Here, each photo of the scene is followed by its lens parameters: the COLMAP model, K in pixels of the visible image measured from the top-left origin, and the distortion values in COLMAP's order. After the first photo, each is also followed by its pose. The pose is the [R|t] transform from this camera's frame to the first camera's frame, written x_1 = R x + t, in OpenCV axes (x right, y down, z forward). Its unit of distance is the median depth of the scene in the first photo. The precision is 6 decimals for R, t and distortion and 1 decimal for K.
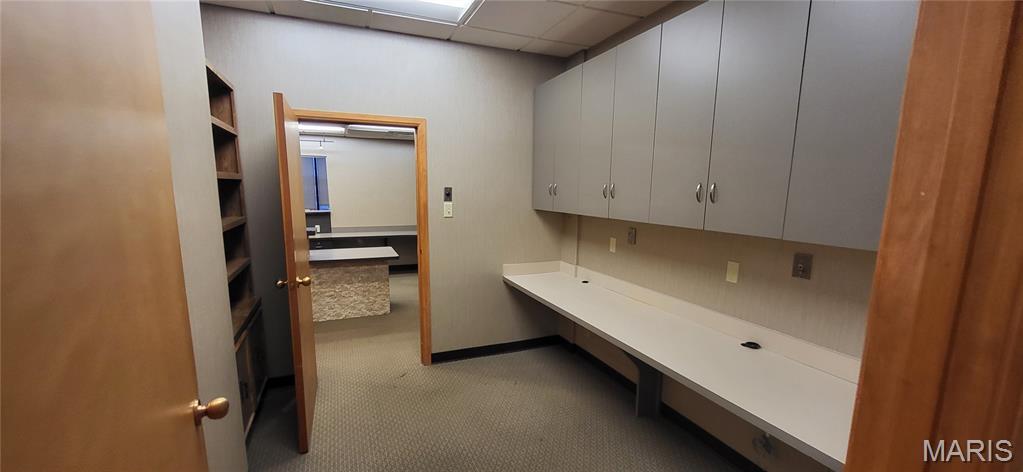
lens RADIAL K [[397.9, 0, 508.3], [0, 397.9, 241.1], [0, 0, 1]] dist [-0.010354, 0.000071]
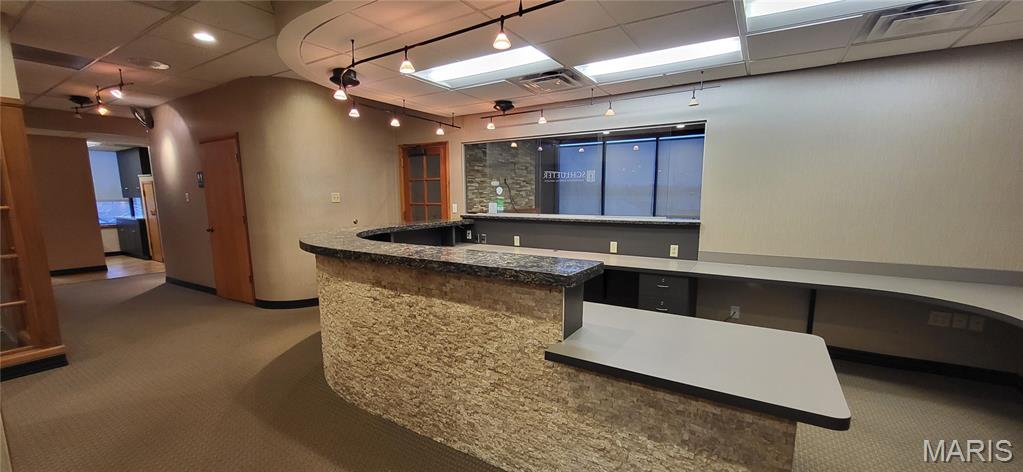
lens RADIAL K [[397.9, 0, 512.0], [0, 397.9, 239.2], [0, 0, 1]] dist [-0.010354, 0.000071]
pose [[0.552737, 0.089869, -0.828496, -0.199981], [-0.108539, 0.993463, 0.035351, -0.061183], [0.826257, 0.070384, 0.558878, 0.696223]]
